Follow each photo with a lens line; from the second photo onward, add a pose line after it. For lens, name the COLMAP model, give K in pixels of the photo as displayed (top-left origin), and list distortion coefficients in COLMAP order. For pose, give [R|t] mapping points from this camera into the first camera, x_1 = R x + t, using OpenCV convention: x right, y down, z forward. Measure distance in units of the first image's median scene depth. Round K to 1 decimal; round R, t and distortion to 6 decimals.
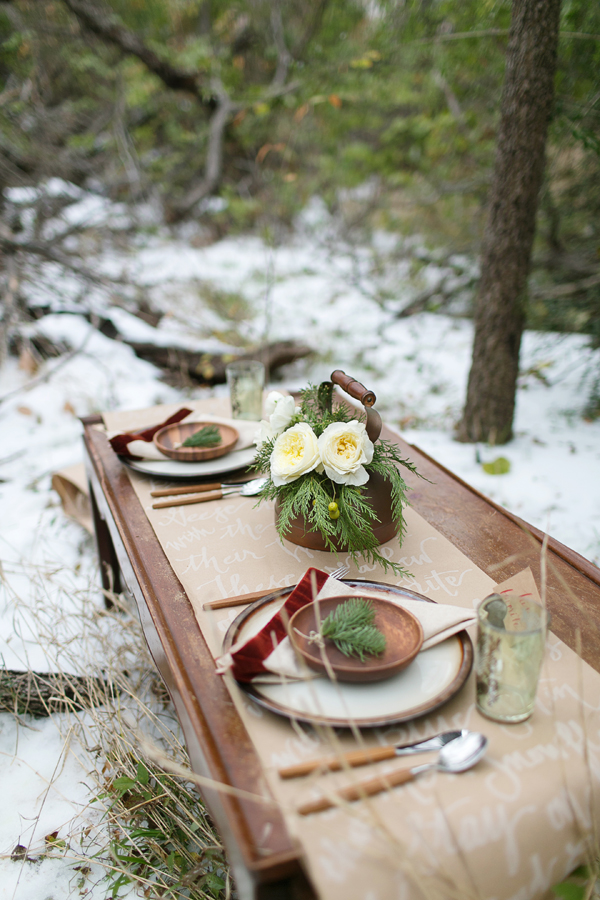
lens RADIAL K [[868.7, 0, 300.0], [0, 868.7, 450.0], [0, 0, 1]] dist [-0.000665, -0.000625]
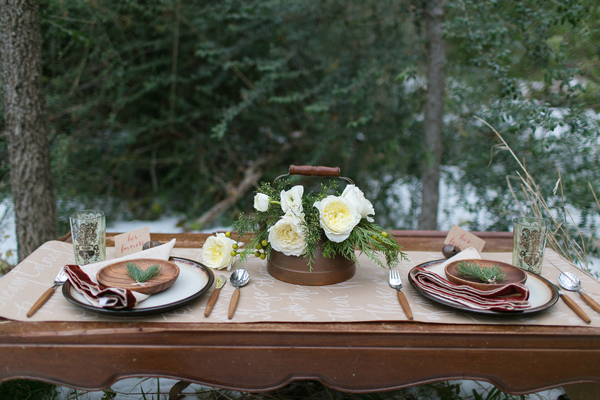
lens RADIAL K [[593.2, 0, 300.0], [0, 593.2, 200.0], [0, 0, 1]] dist [-0.005902, -0.010207]
pose [[0.333964, -0.212415, 0.918340, -0.736393], [0.332463, 0.938207, 0.096106, -0.108964], [-0.882007, 0.273218, 0.383947, 0.538225]]
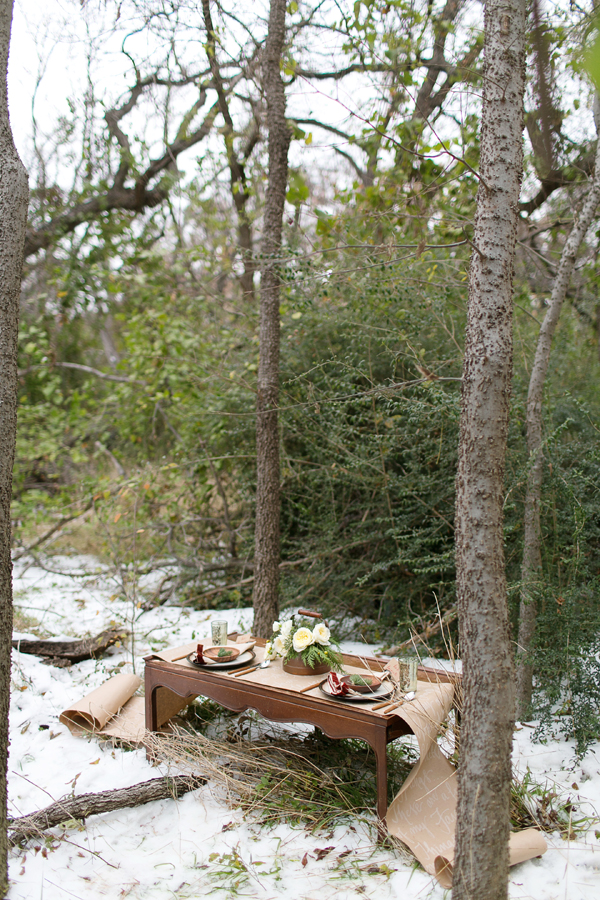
lens RADIAL K [[868.7, 0, 300.0], [0, 868.7, 450.0], [0, 0, 1]] dist [-0.000665, -0.000625]
pose [[0.853750, -0.018569, 0.520352, -1.159654], [0.195496, 0.937680, -0.287292, 0.188133], [-0.482589, 0.347003, 0.804175, -1.153284]]
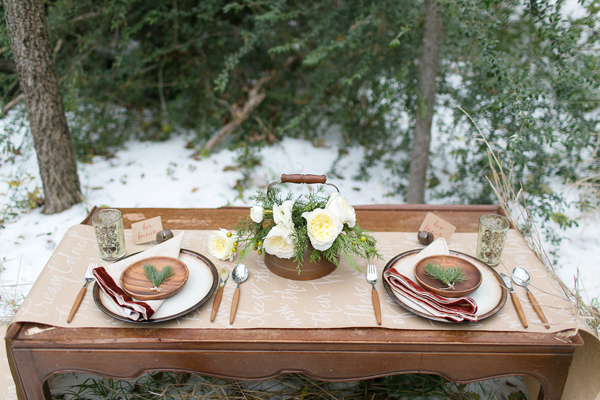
lens RADIAL K [[589.9, 0, 300.0], [0, 589.9, 200.0], [0, 0, 1]] dist [-0.006056, -0.000946]
pose [[0.352428, -0.444159, 0.823721, -0.740412], [0.340067, 0.880807, 0.329443, -0.342292], [-0.871865, 0.164015, 0.461465, 0.408238]]
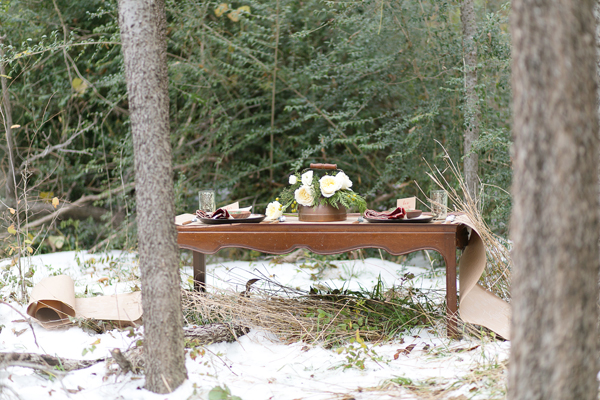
lens RADIAL K [[1488.3, 0, 300.0], [0, 1488.3, 200.0], [0, 0, 1]] dist [0.019154, 0.508247]
pose [[0.546186, -0.051968, 0.836051, -3.301894], [0.321936, 0.934442, -0.152234, 0.606995], [-0.773329, 0.352303, 0.527109, -1.177576]]
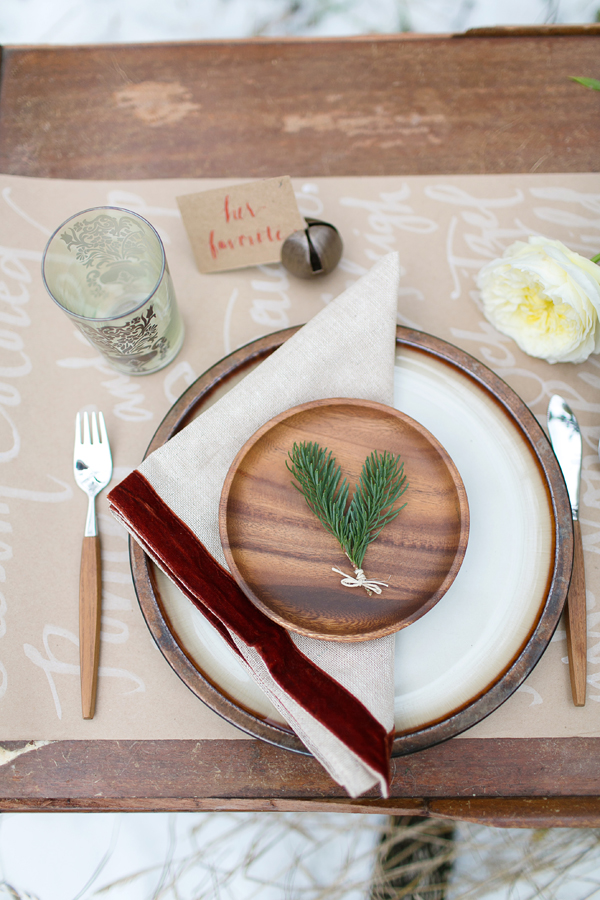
lens RADIAL K [[884.9, 0, 283.4], [0, 884.9, 449.2], [0, 0, 1]] dist [-0.006056, -0.000946]
pose [[0.342627, -0.911367, 0.228072, -0.190663], [0.371421, 0.354394, 0.858167, -0.351967], [-0.862933, -0.209320, 0.459926, 0.899121]]
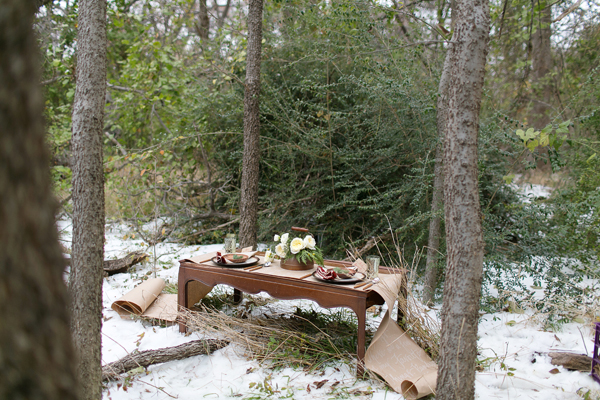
lens RADIAL K [[579.2, 0, 300.0], [0, 579.2, 200.0], [0, 0, 1]] dist [-0.000665, -0.000625]
pose [[0.774326, -0.036072, 0.631758, -1.339690], [0.207274, 0.957753, -0.199363, 0.272049], [-0.597876, 0.285319, 0.749090, -0.853101]]
